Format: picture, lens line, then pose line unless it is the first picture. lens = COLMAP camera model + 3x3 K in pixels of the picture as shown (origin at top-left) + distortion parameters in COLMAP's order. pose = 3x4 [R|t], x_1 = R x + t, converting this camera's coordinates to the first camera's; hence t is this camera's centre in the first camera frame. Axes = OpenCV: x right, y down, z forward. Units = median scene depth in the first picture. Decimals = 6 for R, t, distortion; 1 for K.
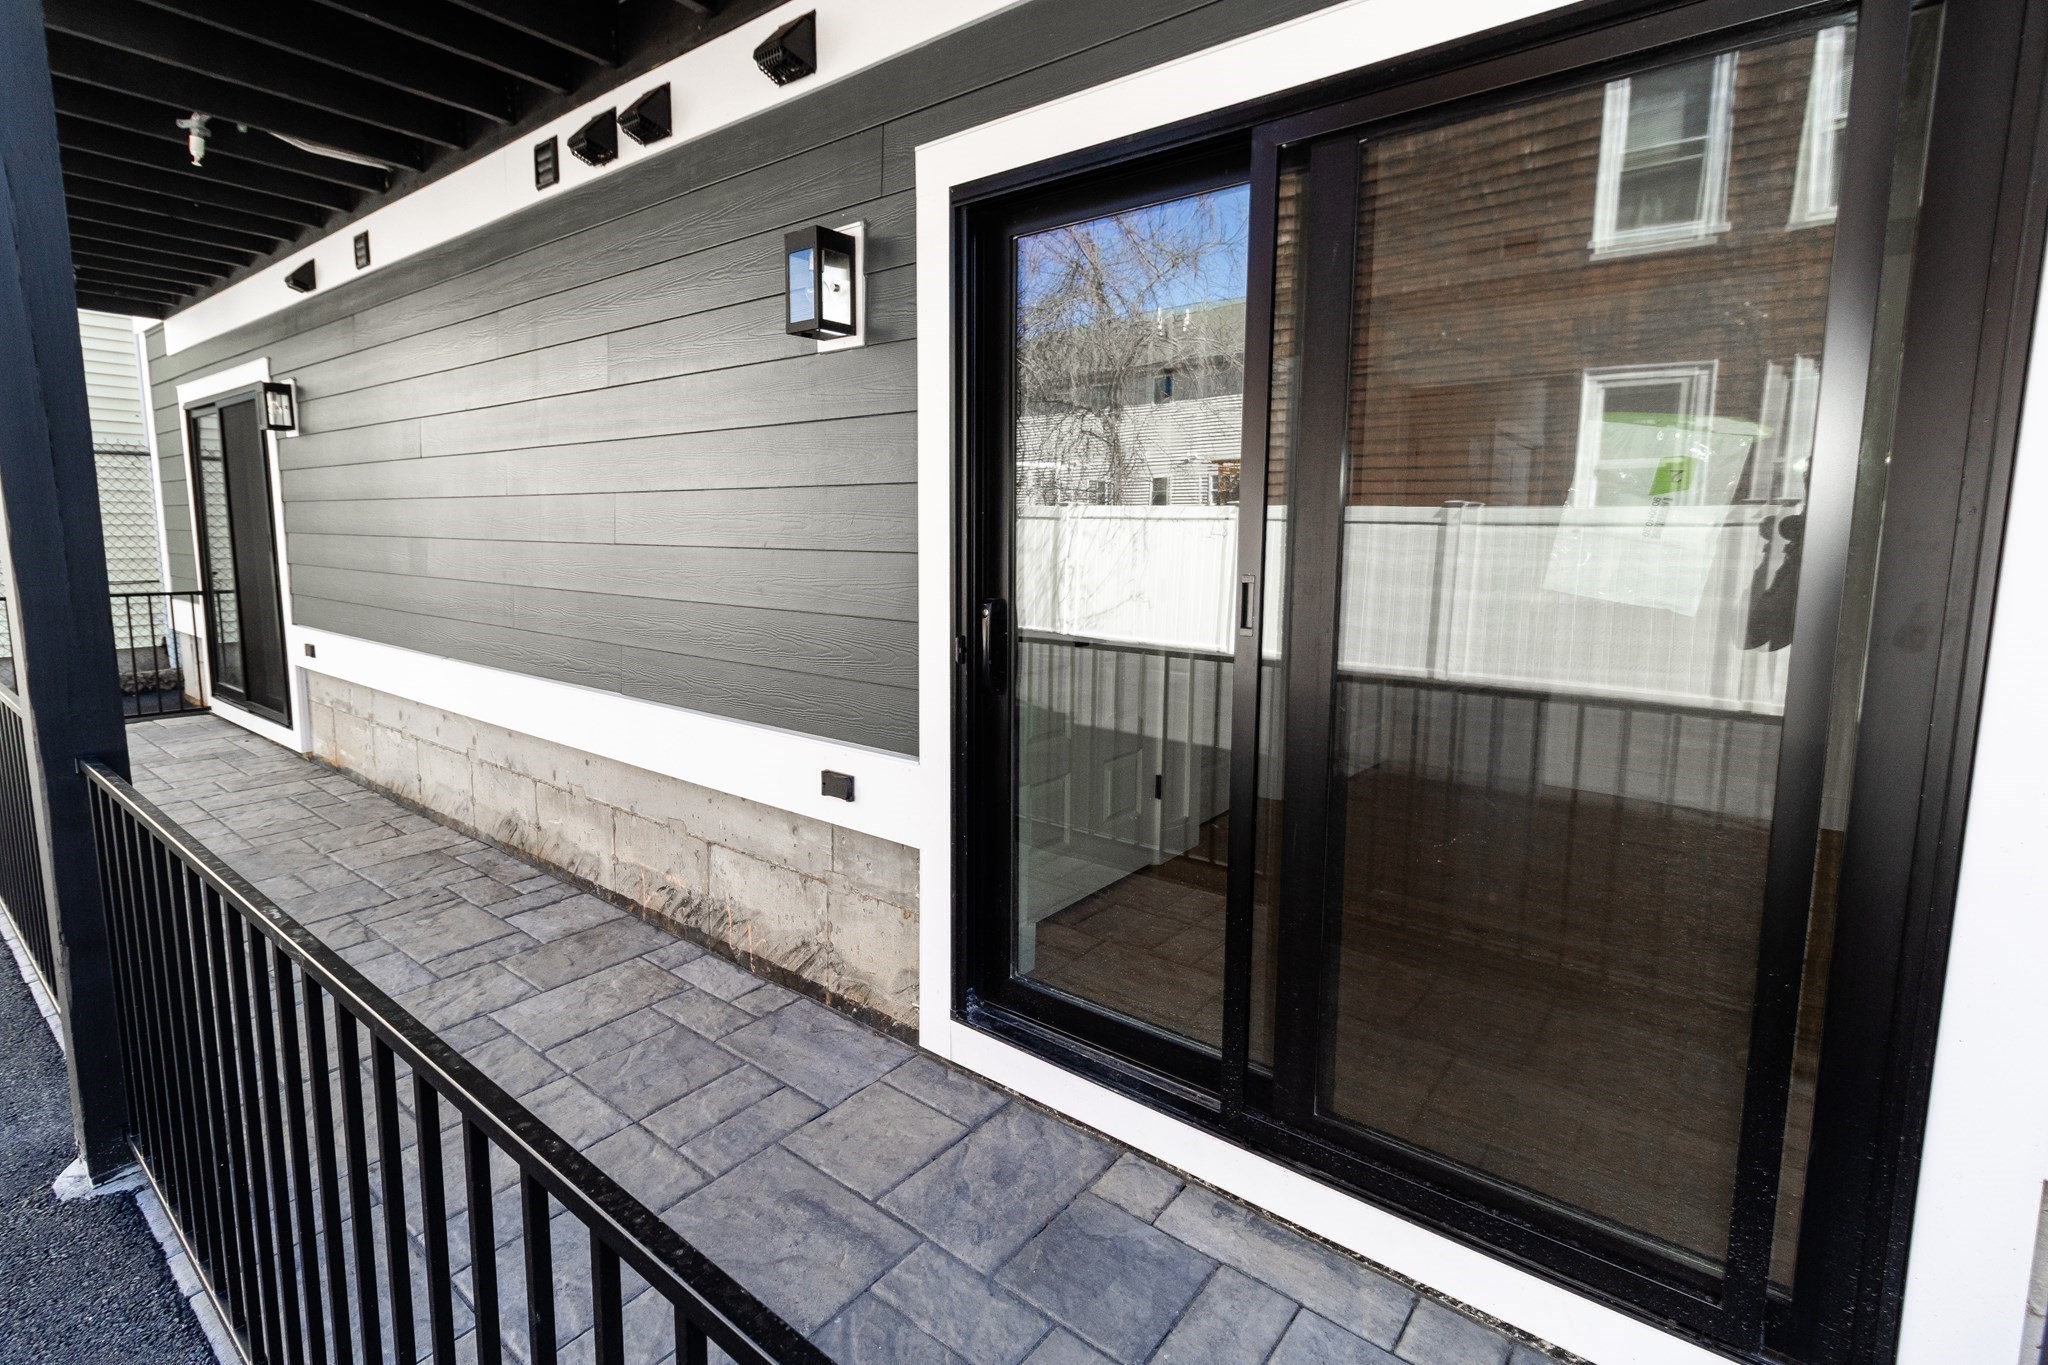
lens RADIAL K [[942.0, 0, 1016.9], [0, 942.0, 650.9], [0, 0, 1]] dist [0.002806, 0.000270]
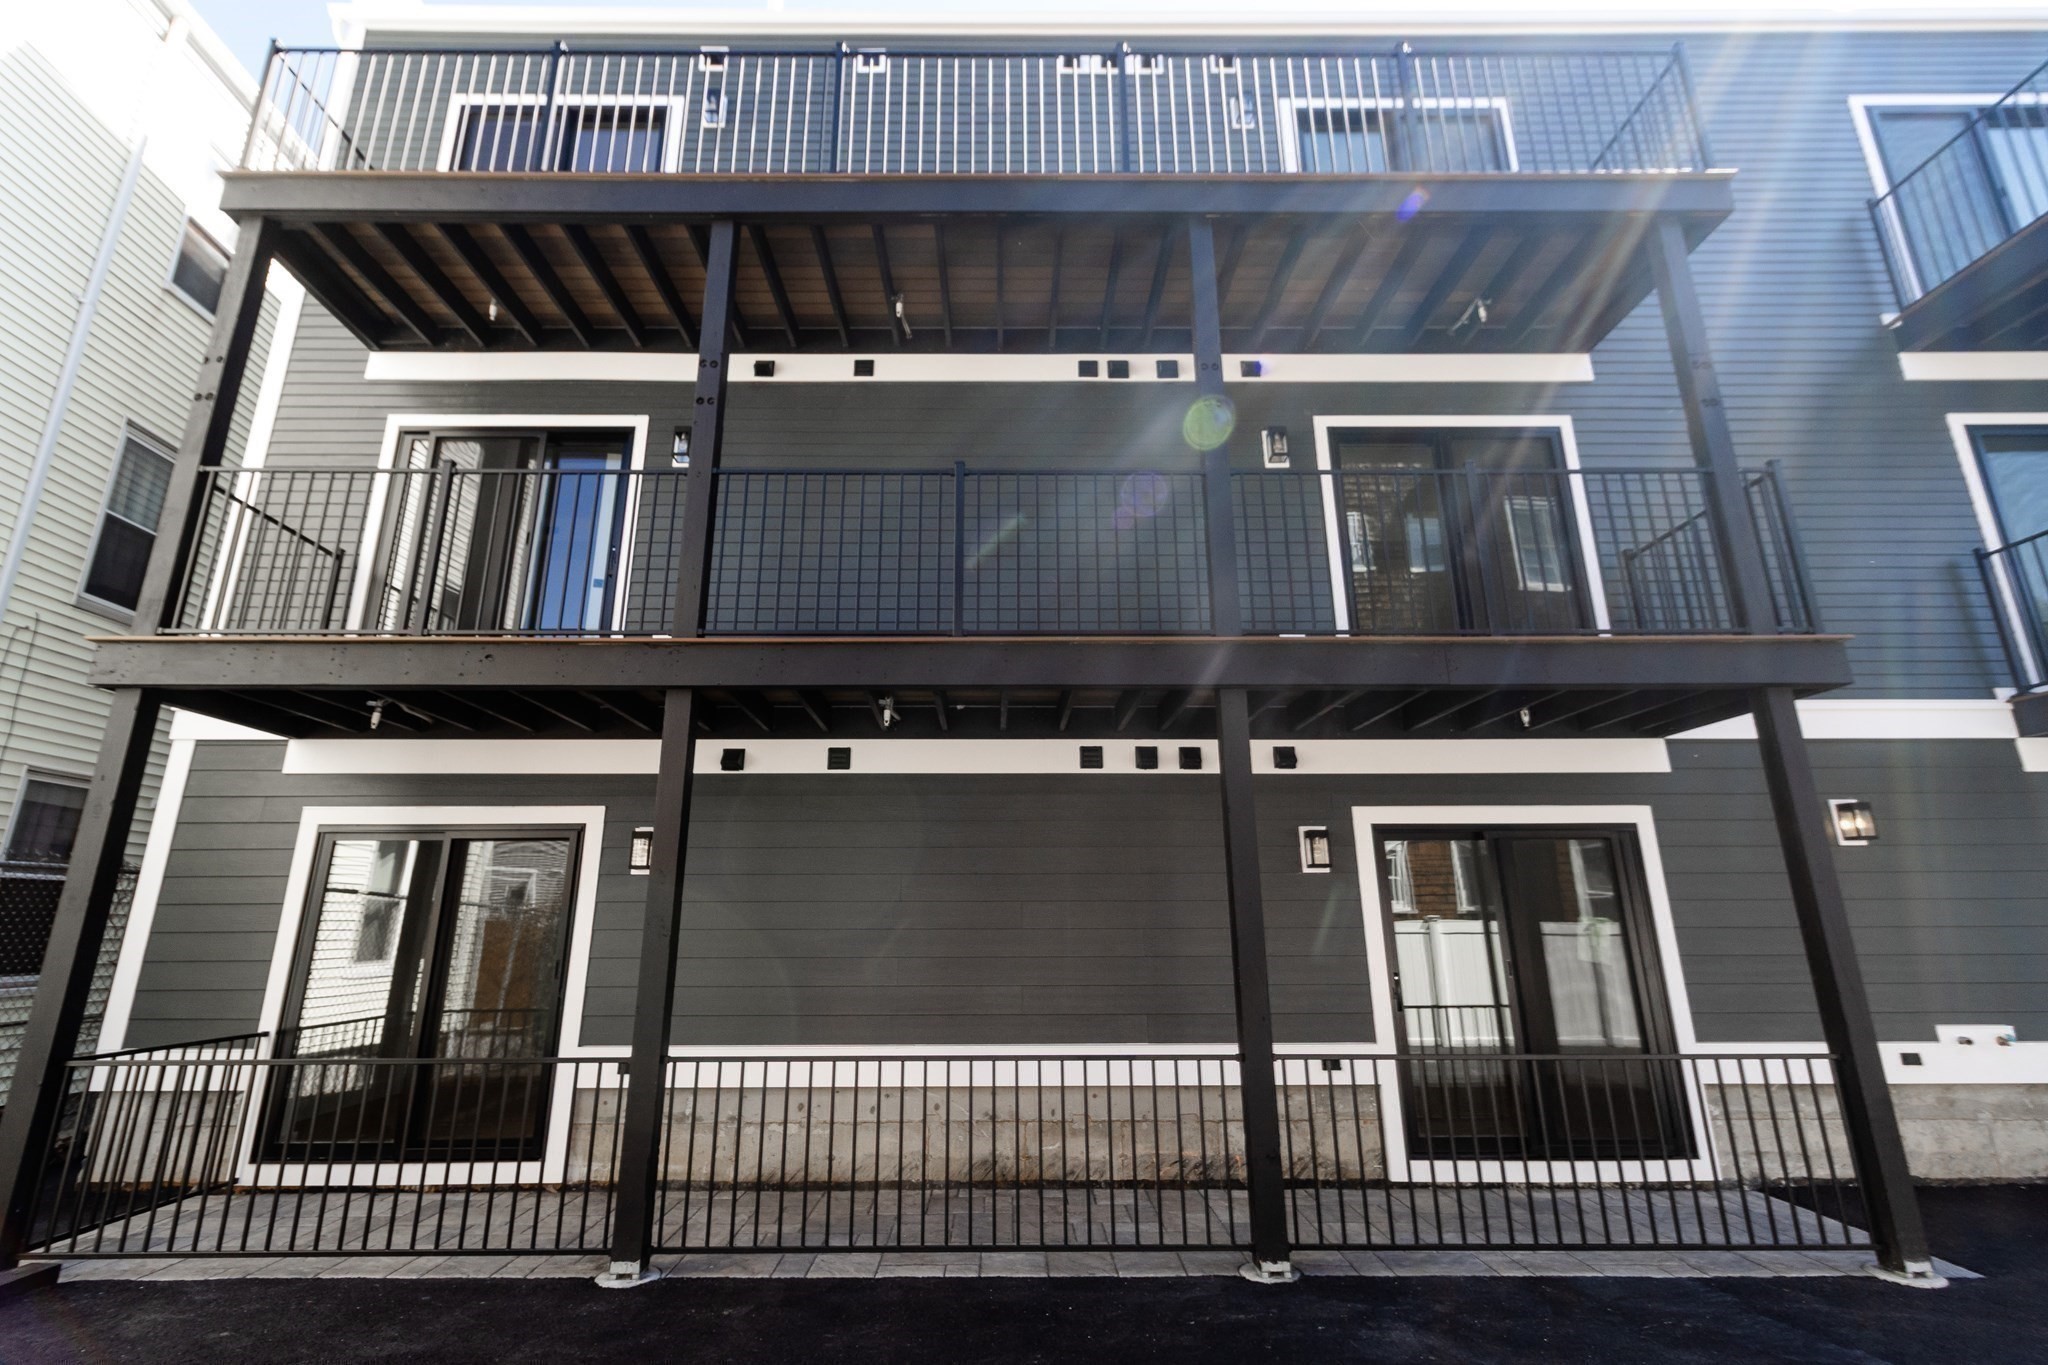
lens RADIAL K [[942.0, 0, 1016.9], [0, 942.0, 650.9], [0, 0, 1]] dist [0.002806, 0.000270]
pose [[0.786044, 0.165593, 0.595578, -2.016118], [0.090414, 0.922296, -0.375761, 0.010889], [-0.611523, 0.349213, 0.709993, -0.432885]]
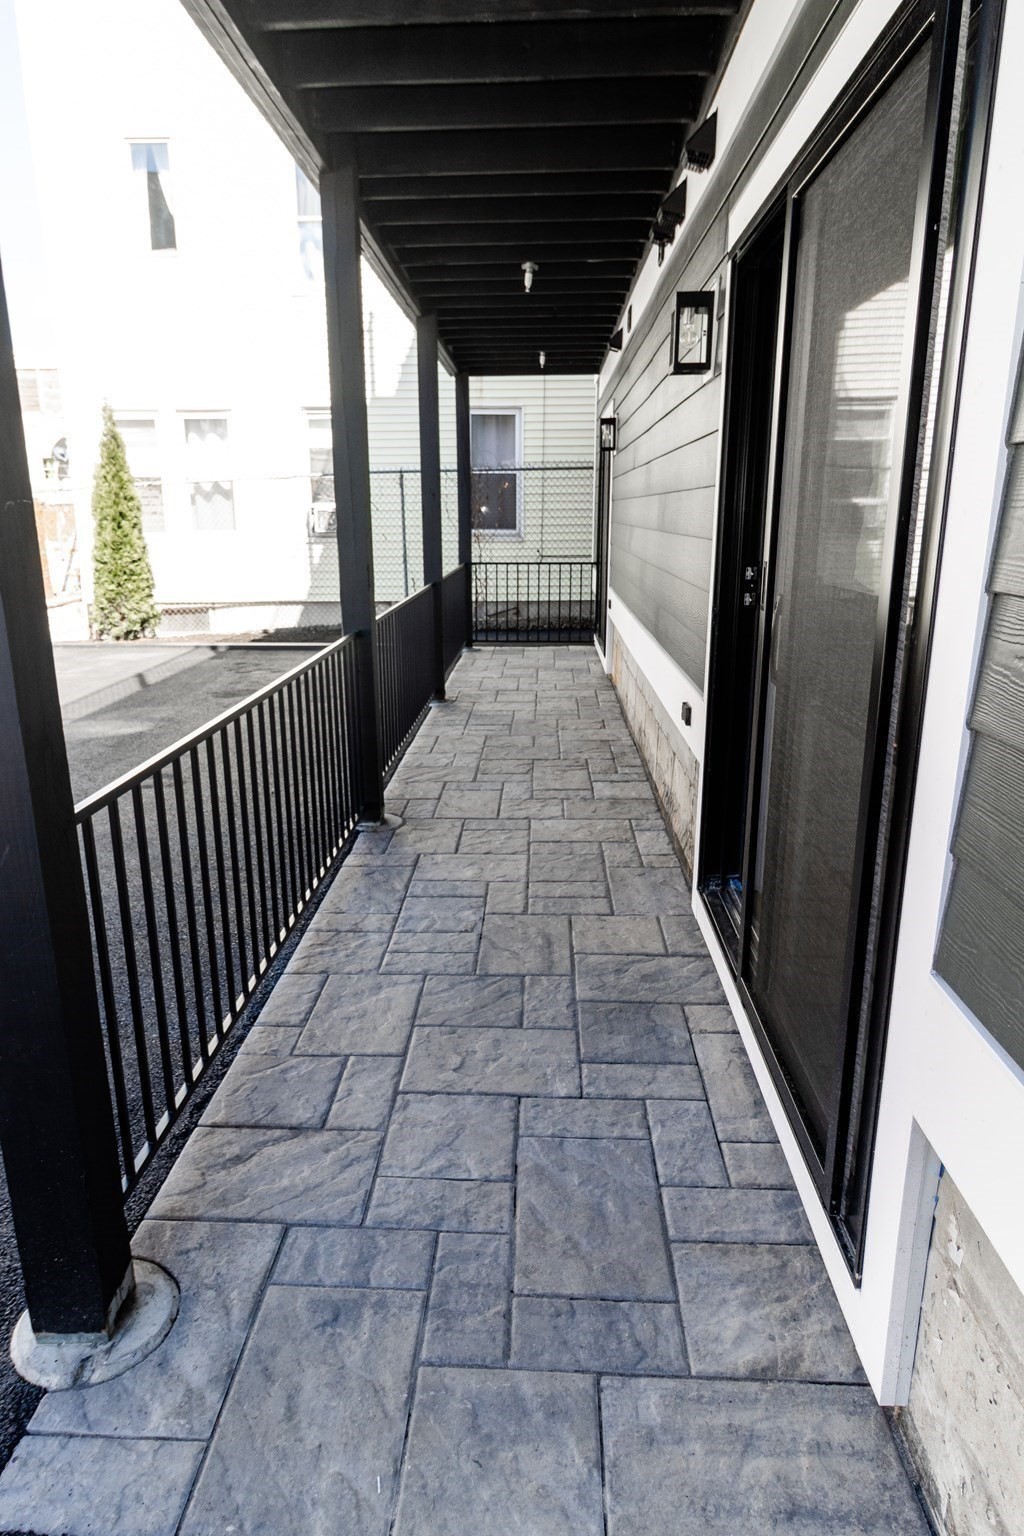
lens RADIAL K [[942.2, 0, 512.0], [0, 942.2, 768.0], [0, 0, 1]] dist [0.000364, 0.000357]
pose [[0.590001, 0.198862, -0.782530, 0.661216], [-0.090957, 0.979395, 0.180313, -0.001774], [0.802263, -0.035208, 0.595932, -0.017241]]
